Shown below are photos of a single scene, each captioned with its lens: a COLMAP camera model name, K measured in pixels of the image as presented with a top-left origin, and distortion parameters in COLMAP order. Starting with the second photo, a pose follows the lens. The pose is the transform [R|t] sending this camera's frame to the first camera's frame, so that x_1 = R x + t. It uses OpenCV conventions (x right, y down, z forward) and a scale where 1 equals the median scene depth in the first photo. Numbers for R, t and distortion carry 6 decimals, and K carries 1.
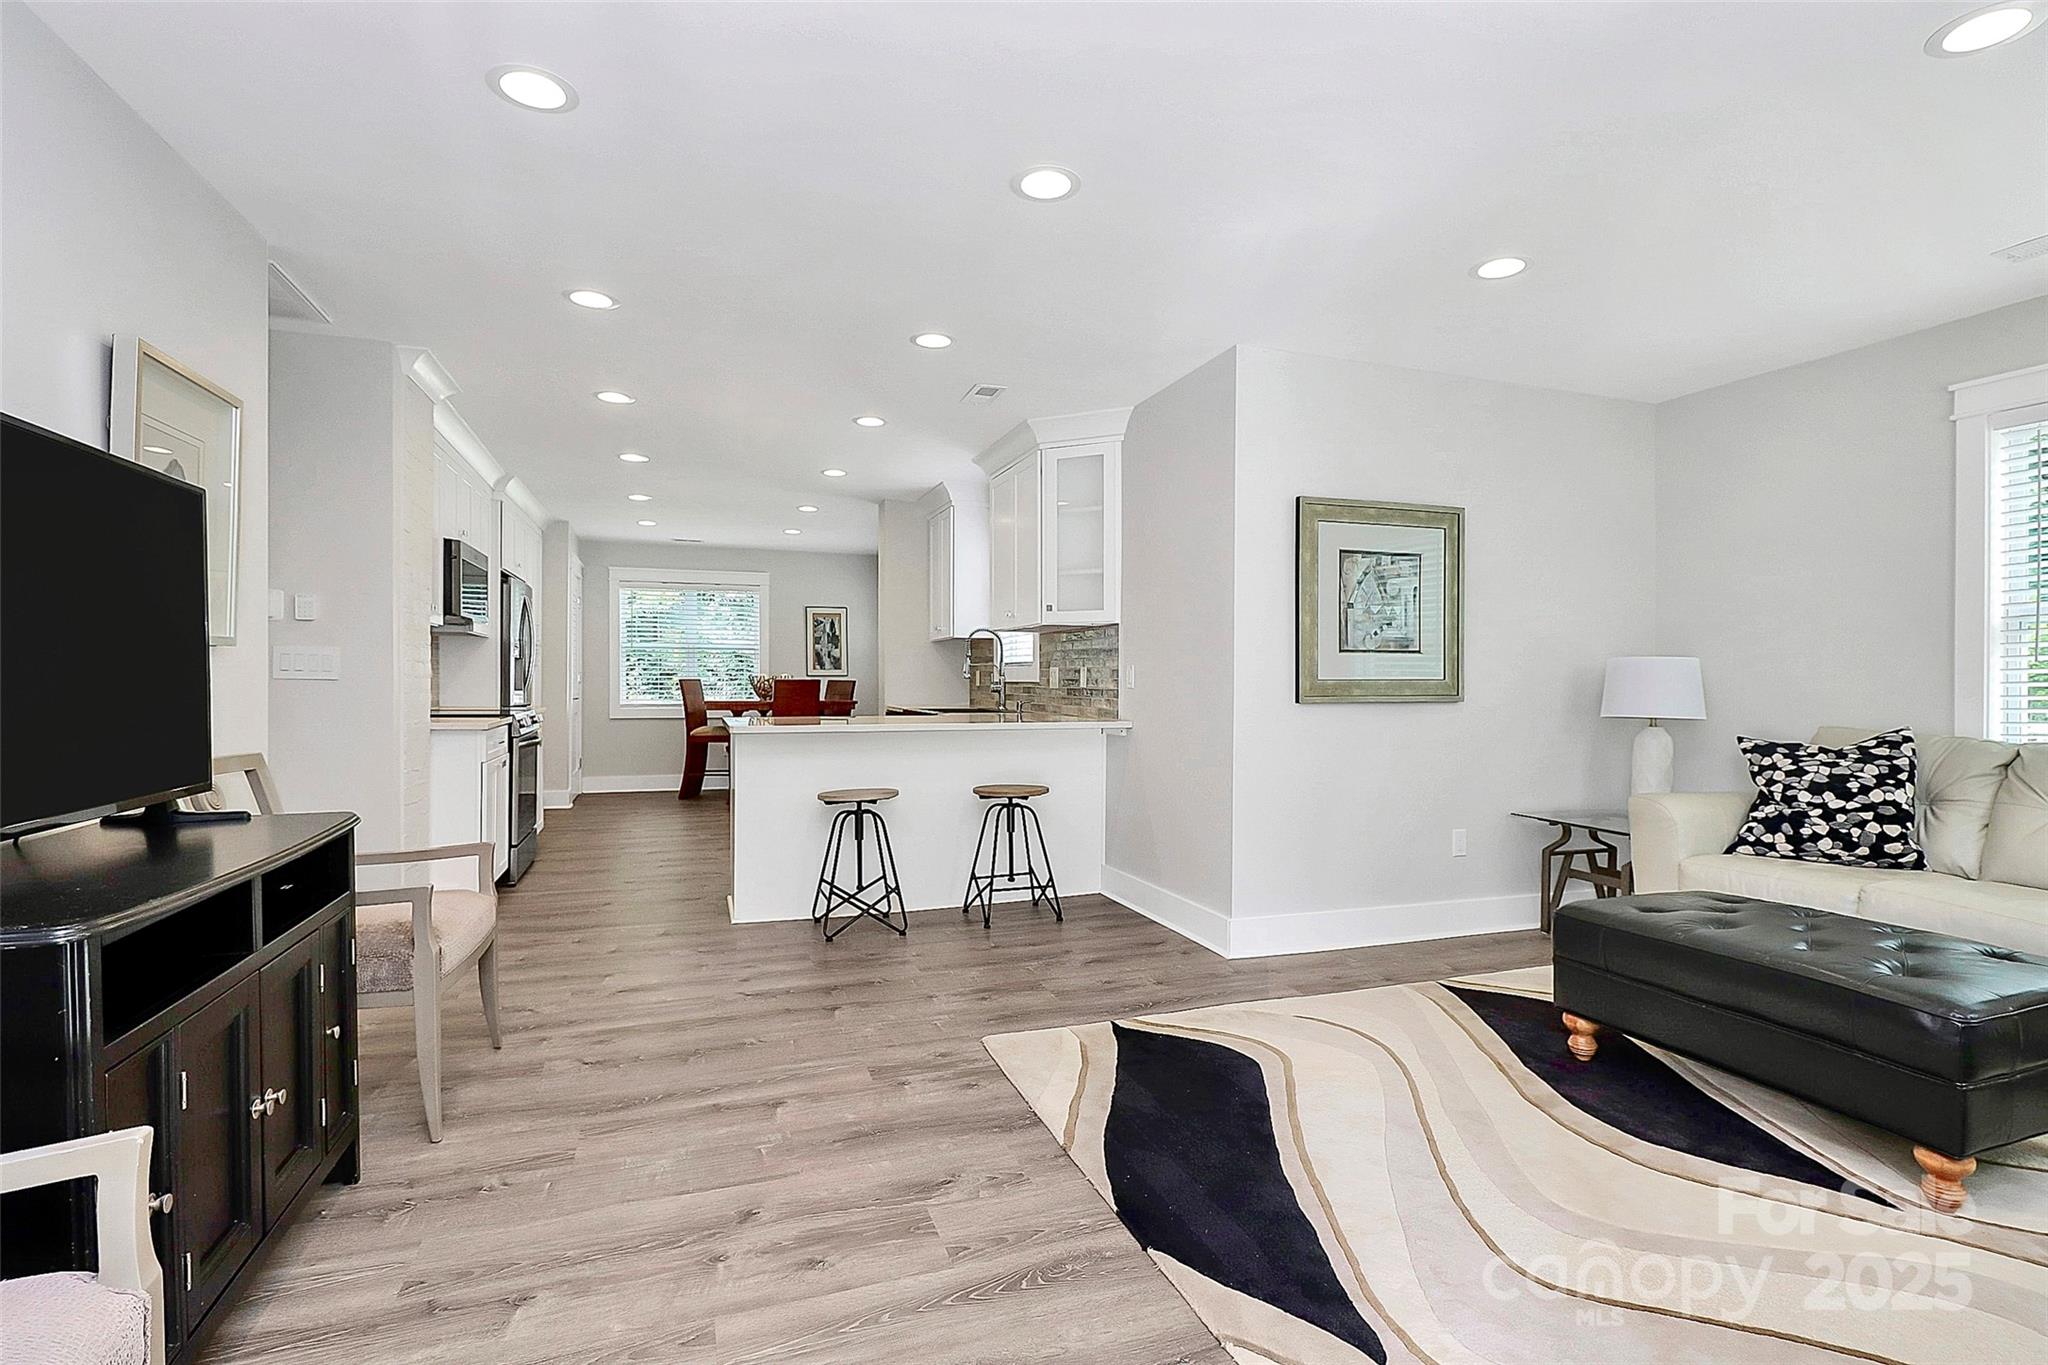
lens RADIAL K [[944.8, 0, 1020.9], [0, 944.8, 679.5], [0, 0, 1]] dist [-0.001338, -0.013738]
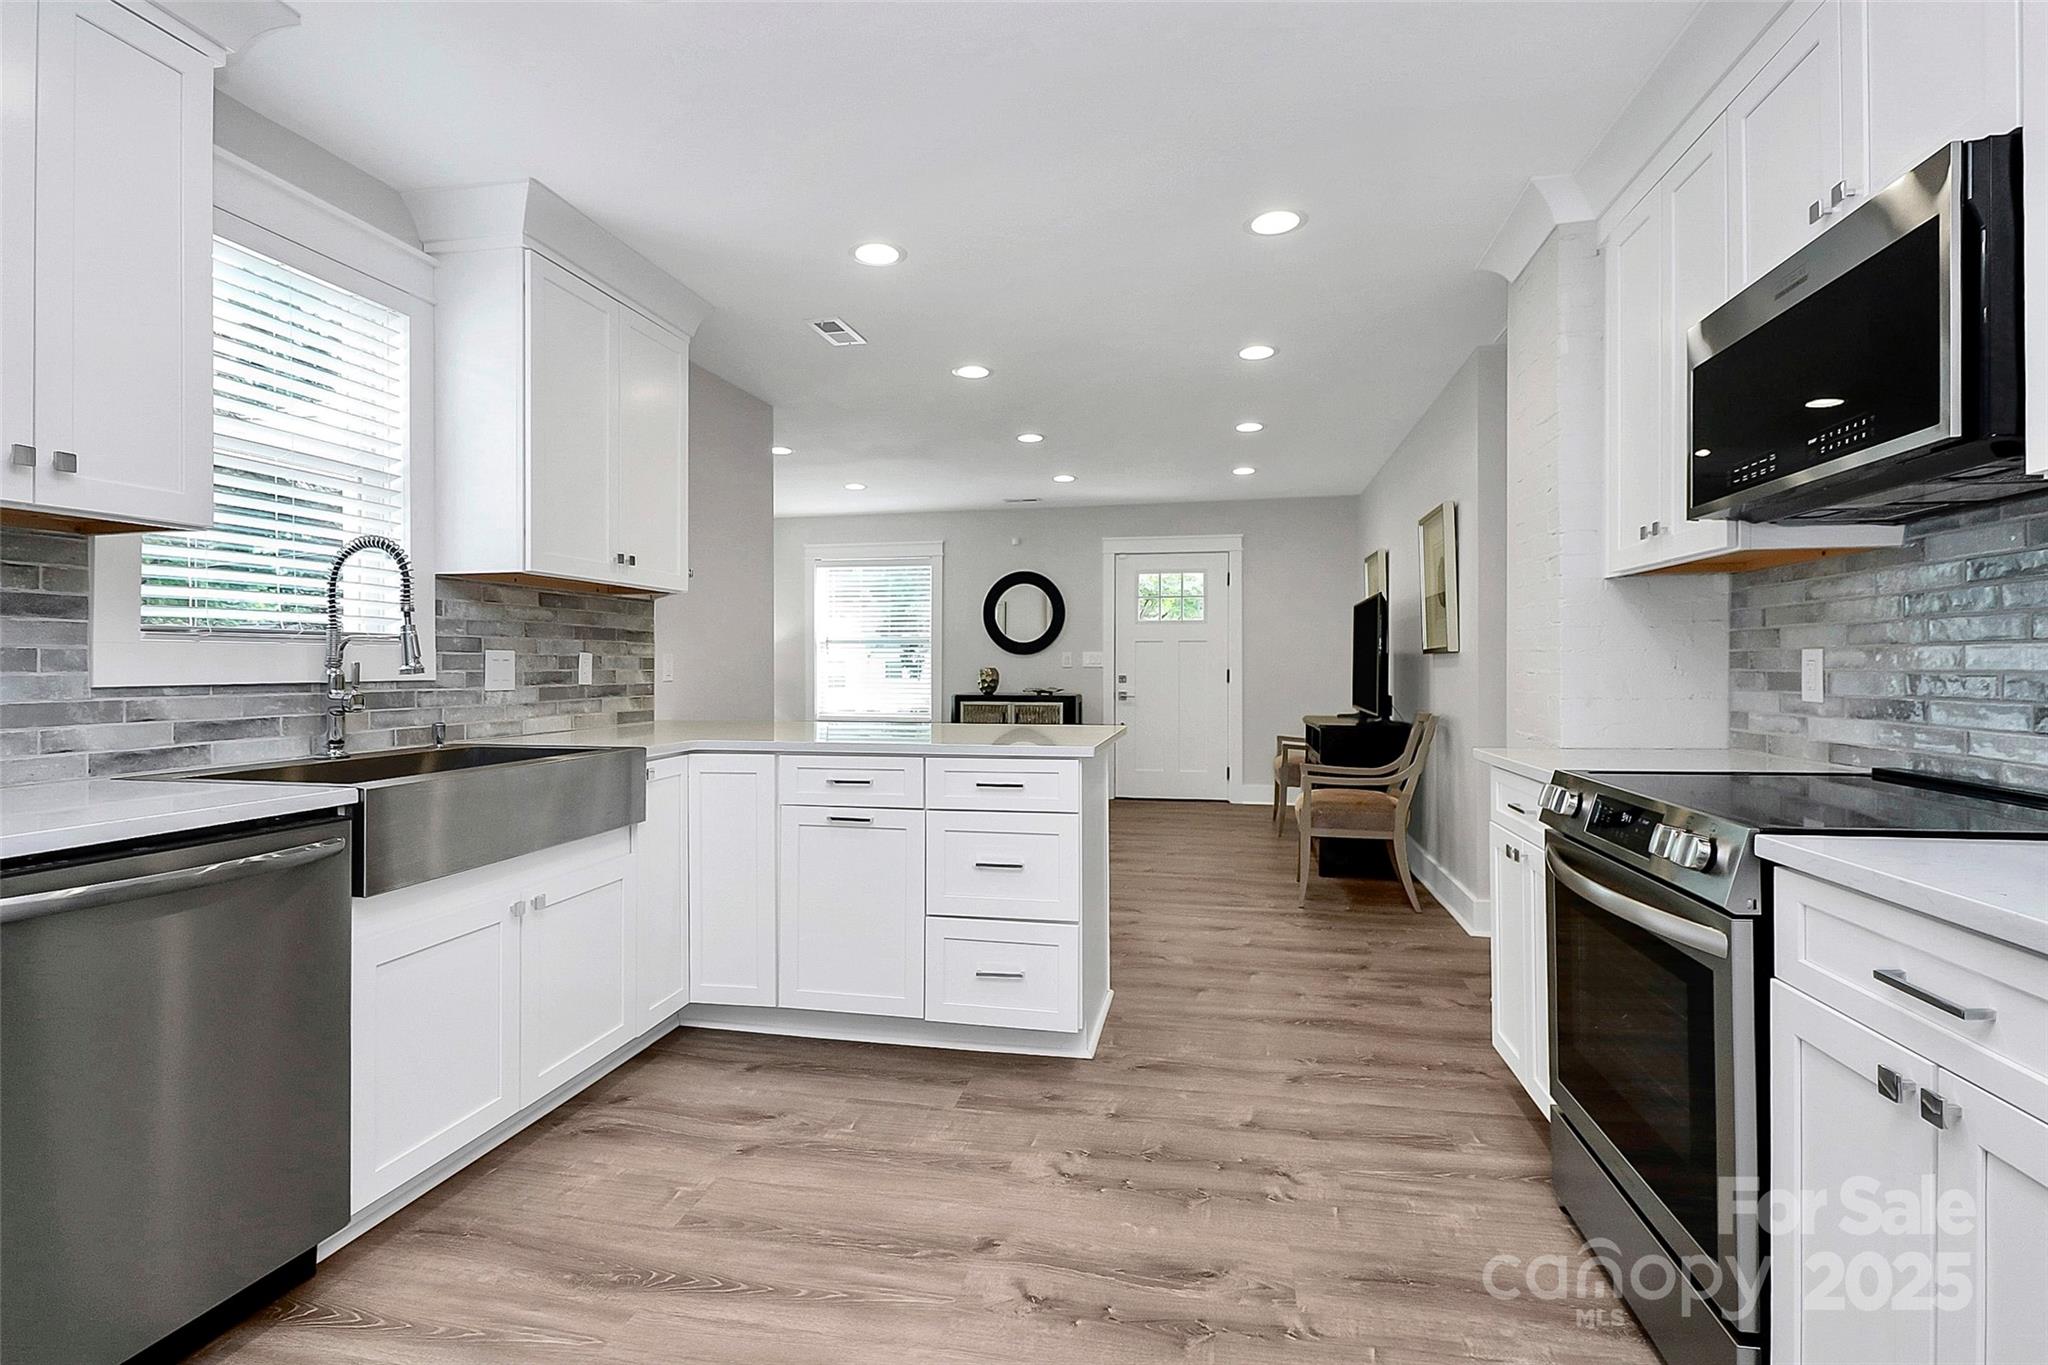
lens RADIAL K [[979.8, 0, 1000.0], [0, 979.8, 672.7], [0, 0, 1]] dist [0.001708, -0.013866]
pose [[-0.846912, -0.006974, 0.531687, -0.821241], [-0.001101, 0.999935, 0.011362, -0.011664], [-0.531731, 0.009038, -0.846865, 2.173454]]
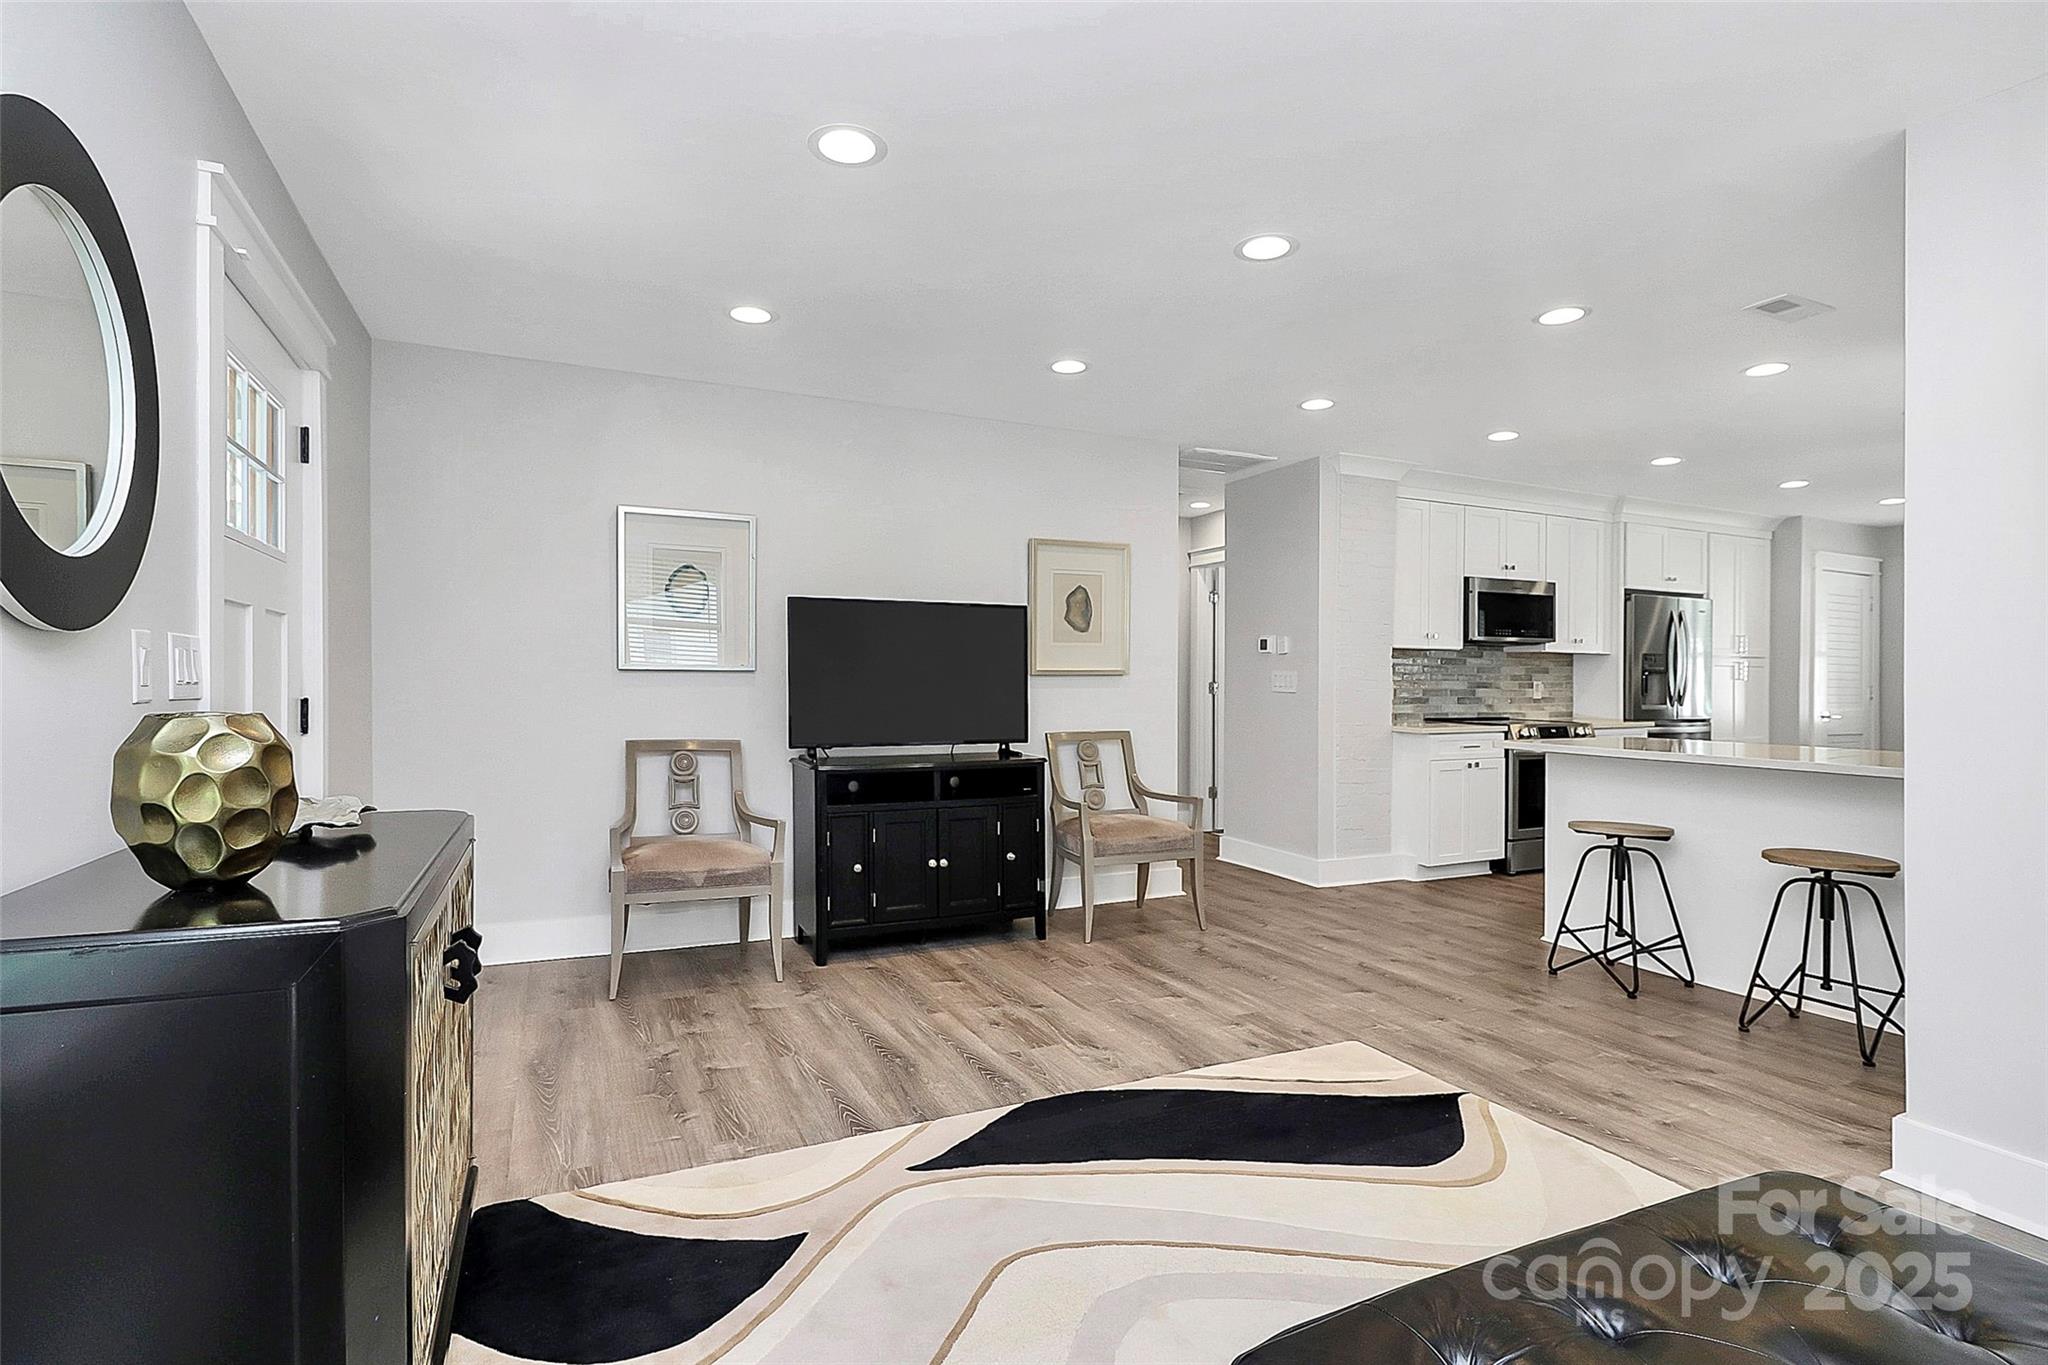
lens RADIAL K [[986.4, 0, 1046.1], [0, 986.4, 670.1], [0, 0, 1]] dist [0.012020, -0.017911]
pose [[0.119718, -0.015958, -0.992680, 0.844634], [-0.008122, 0.999822, -0.017053, -0.004085], [0.992775, 0.010104, 0.119567, 0.450342]]
